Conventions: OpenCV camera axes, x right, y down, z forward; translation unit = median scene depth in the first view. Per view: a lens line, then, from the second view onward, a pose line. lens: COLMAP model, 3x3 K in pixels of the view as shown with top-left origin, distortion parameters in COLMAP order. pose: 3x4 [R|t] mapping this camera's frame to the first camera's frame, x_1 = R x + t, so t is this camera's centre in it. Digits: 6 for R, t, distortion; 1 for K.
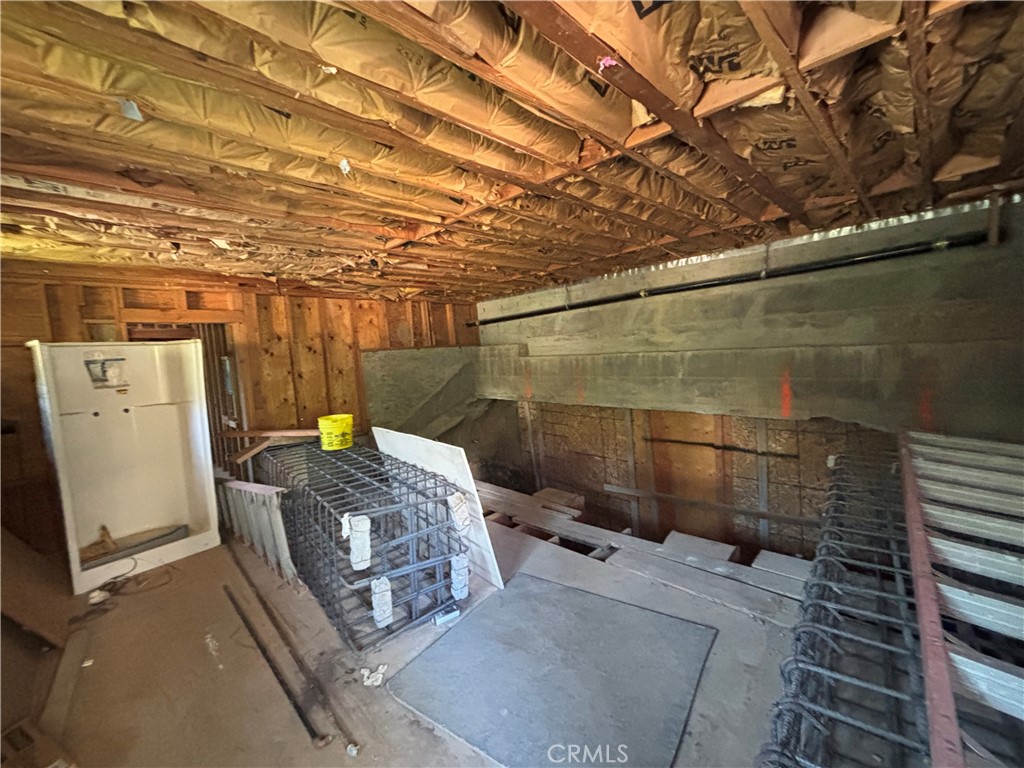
lens RADIAL K [[414.6, 0, 504.1], [0, 414.6, 384.9], [0, 0, 1]] dist [0.008873, 0.003380]
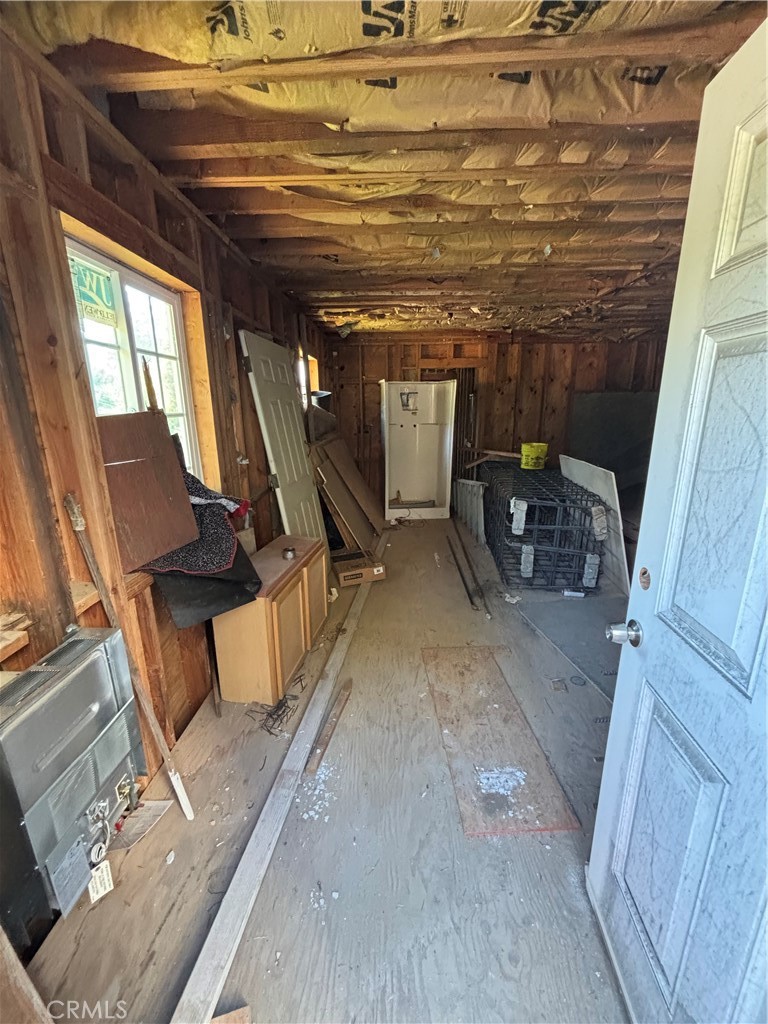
lens RADIAL K [[414.6, 0, 384.8], [0, 414.6, 506.8], [0, 0, 1]] dist [0.008873, 0.003380]
pose [[0.688380, 0.219259, -0.691418, 0.229920], [-0.093032, 0.972035, 0.215623, 0.038720], [0.719360, -0.084107, 0.689527, -0.253177]]
